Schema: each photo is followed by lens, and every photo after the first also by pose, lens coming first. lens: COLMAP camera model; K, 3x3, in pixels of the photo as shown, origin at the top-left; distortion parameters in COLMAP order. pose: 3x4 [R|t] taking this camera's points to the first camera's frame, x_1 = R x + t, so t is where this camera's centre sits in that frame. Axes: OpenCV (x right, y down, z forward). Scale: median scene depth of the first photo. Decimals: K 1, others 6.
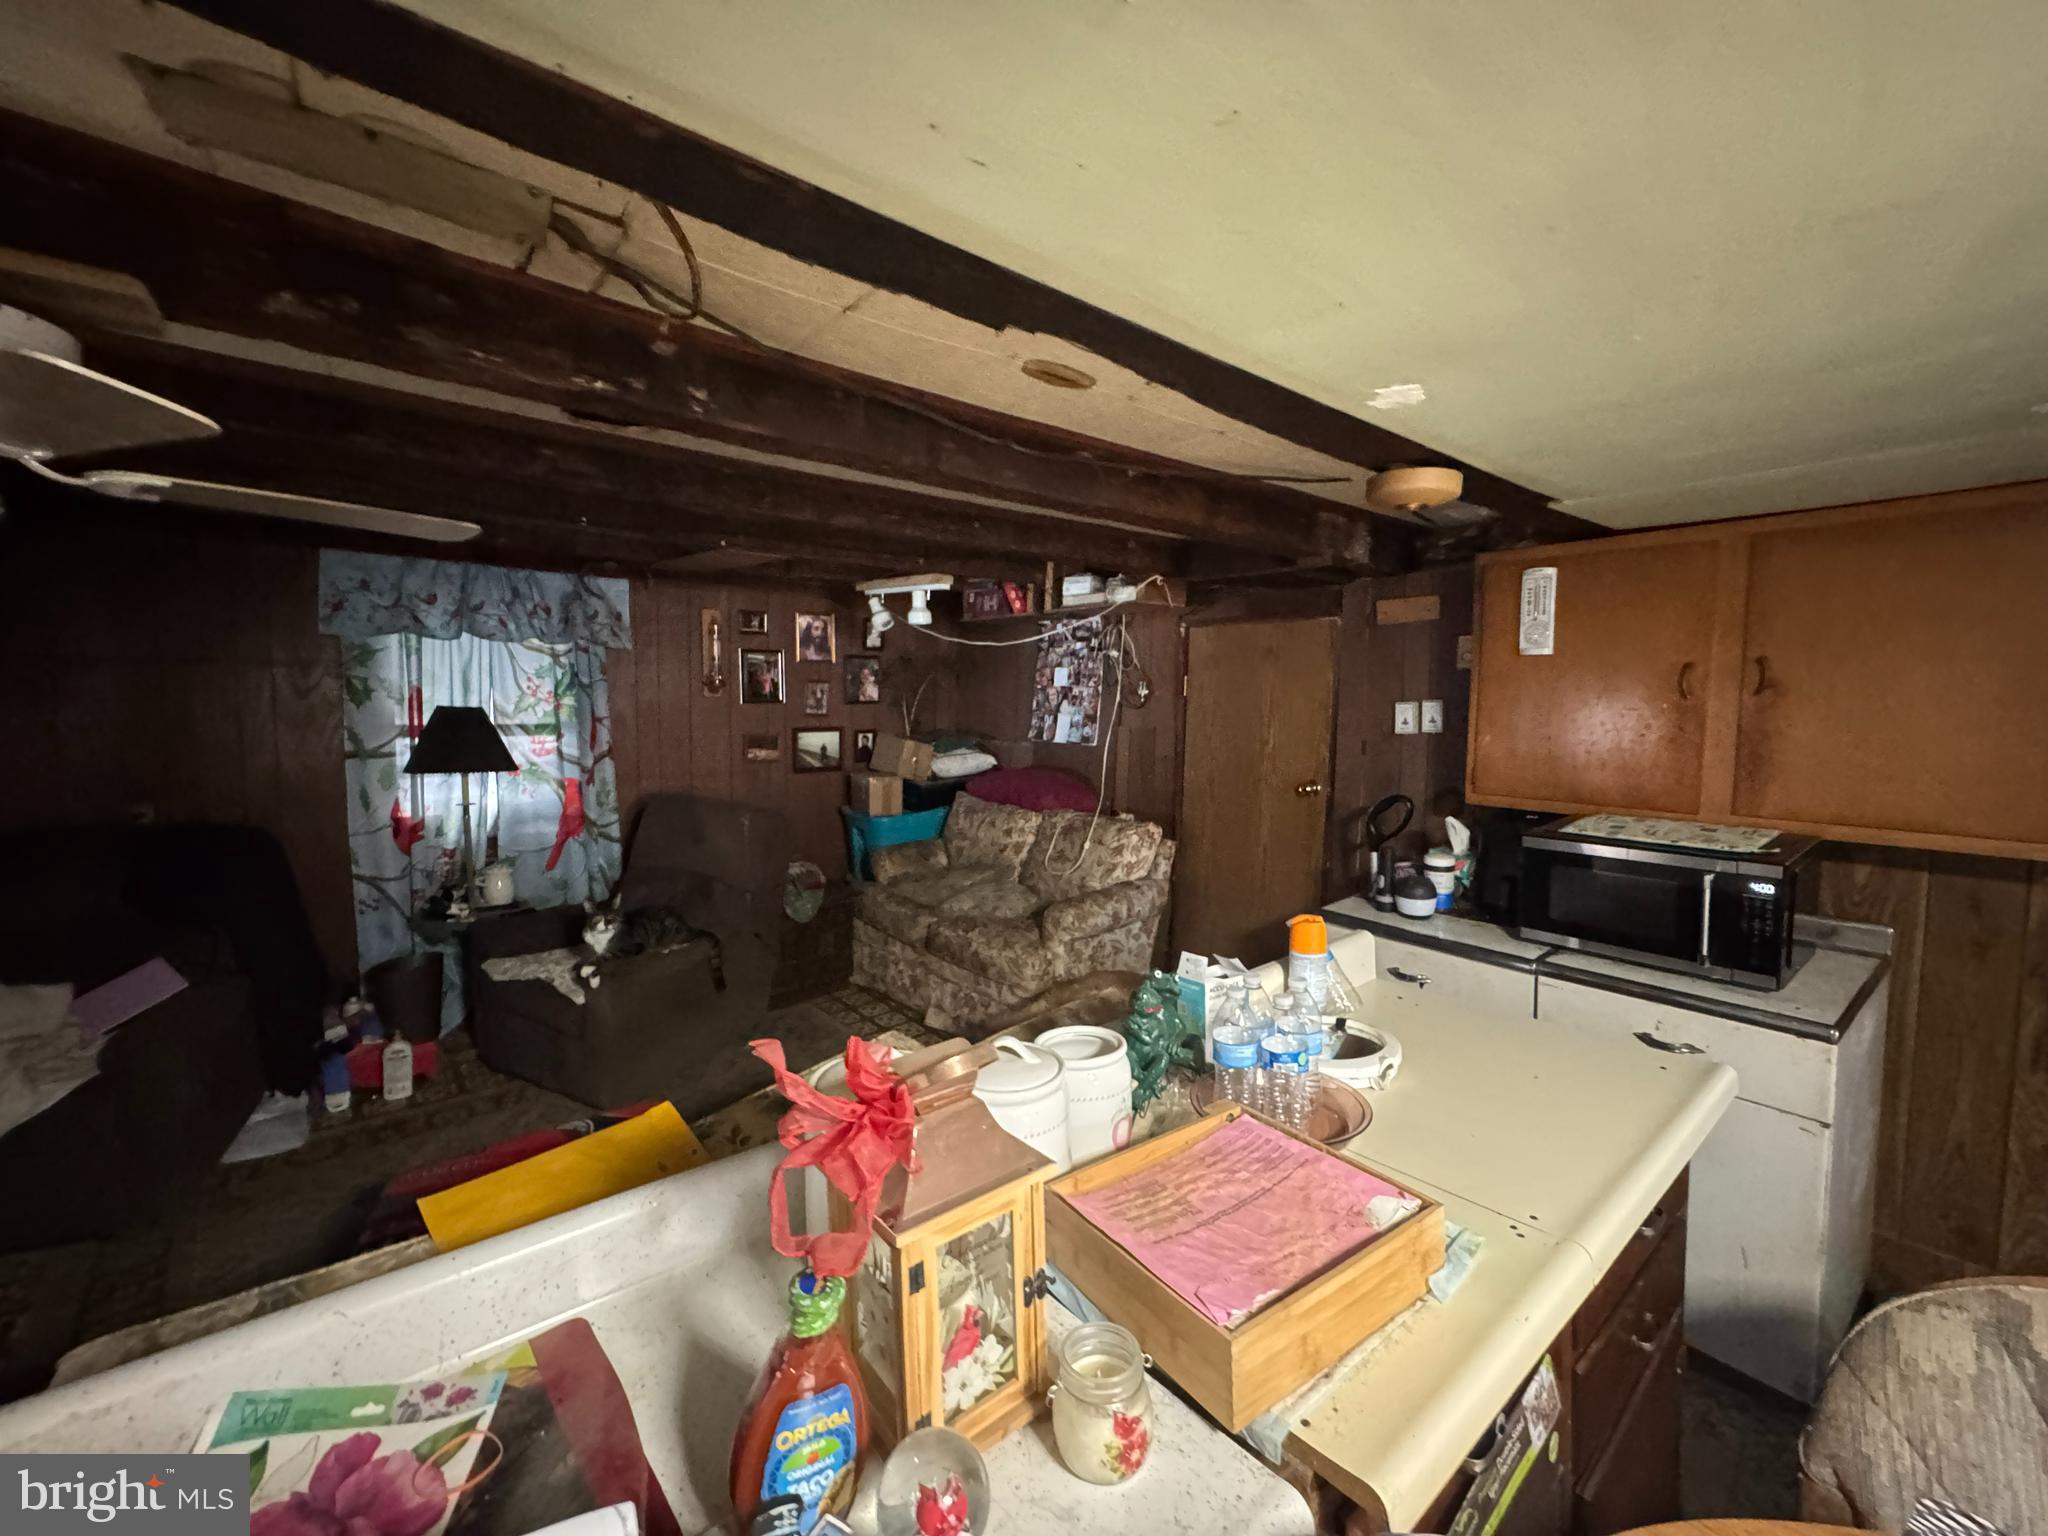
lens RADIAL K [[812.8, 0, 1024.5], [0, 812.8, 764.4], [0, 0, 1]] dist [-0.002877, -0.000259]
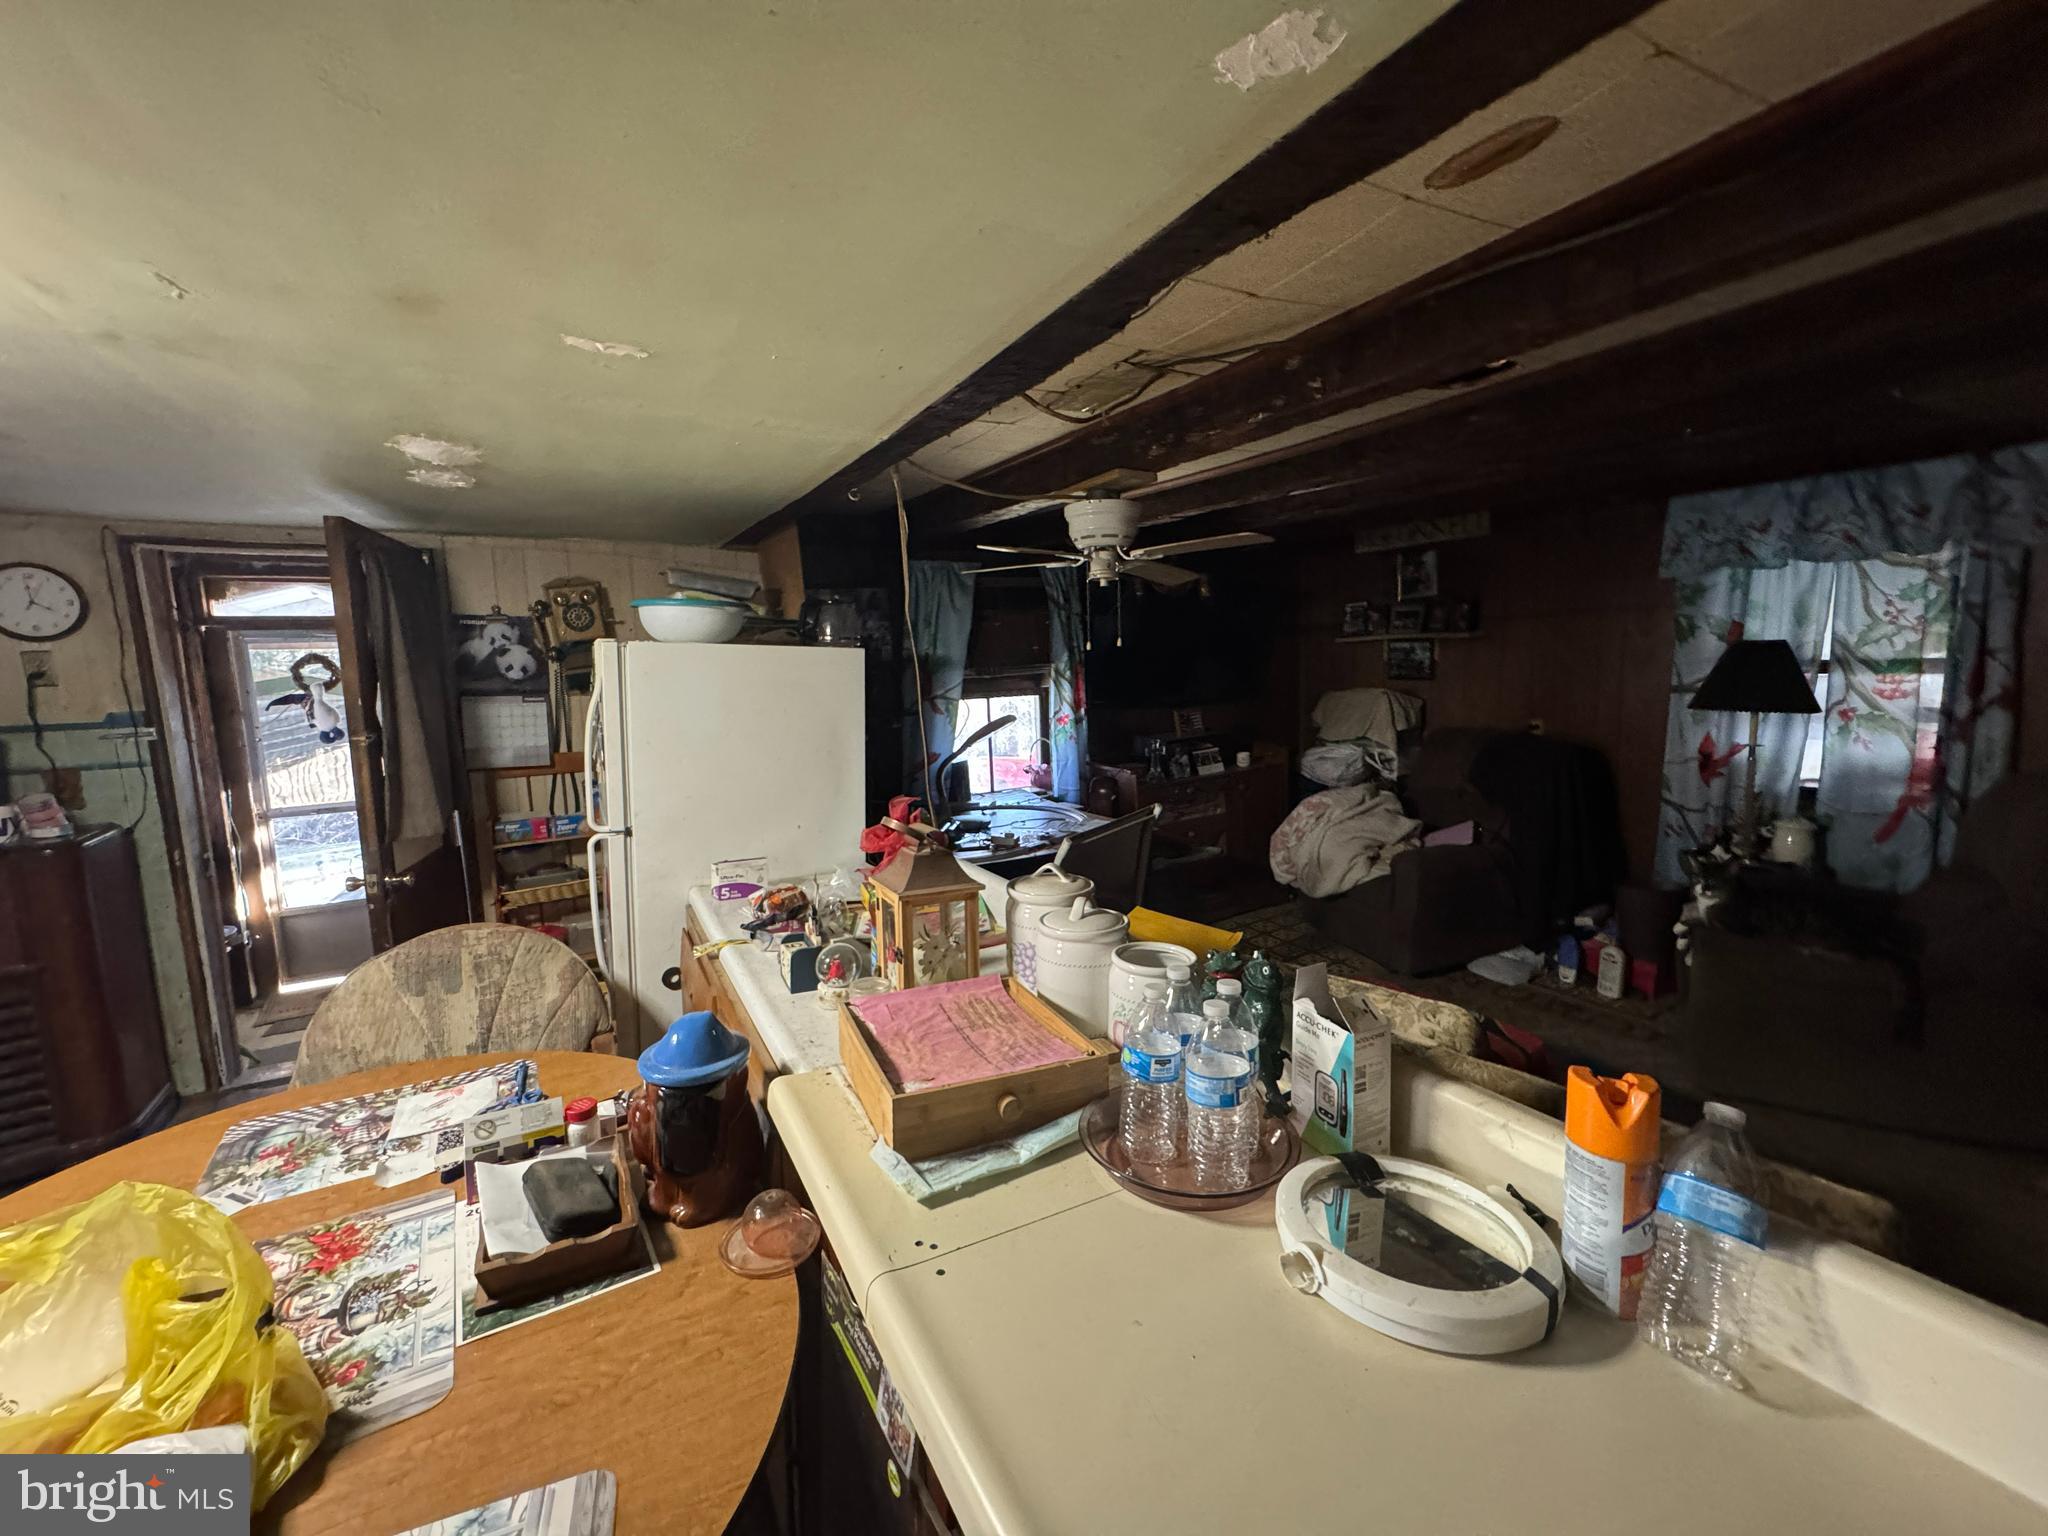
lens RADIAL K [[812.8, 0, 1026.0], [0, 812.8, 763.1], [0, 0, 1]] dist [-0.002877, -0.000259]
pose [[-0.191625, 0.118083, -0.974339, 0.386544], [-0.044198, 0.990691, 0.128757, -0.014181], [0.980473, 0.067737, -0.184622, 0.350212]]
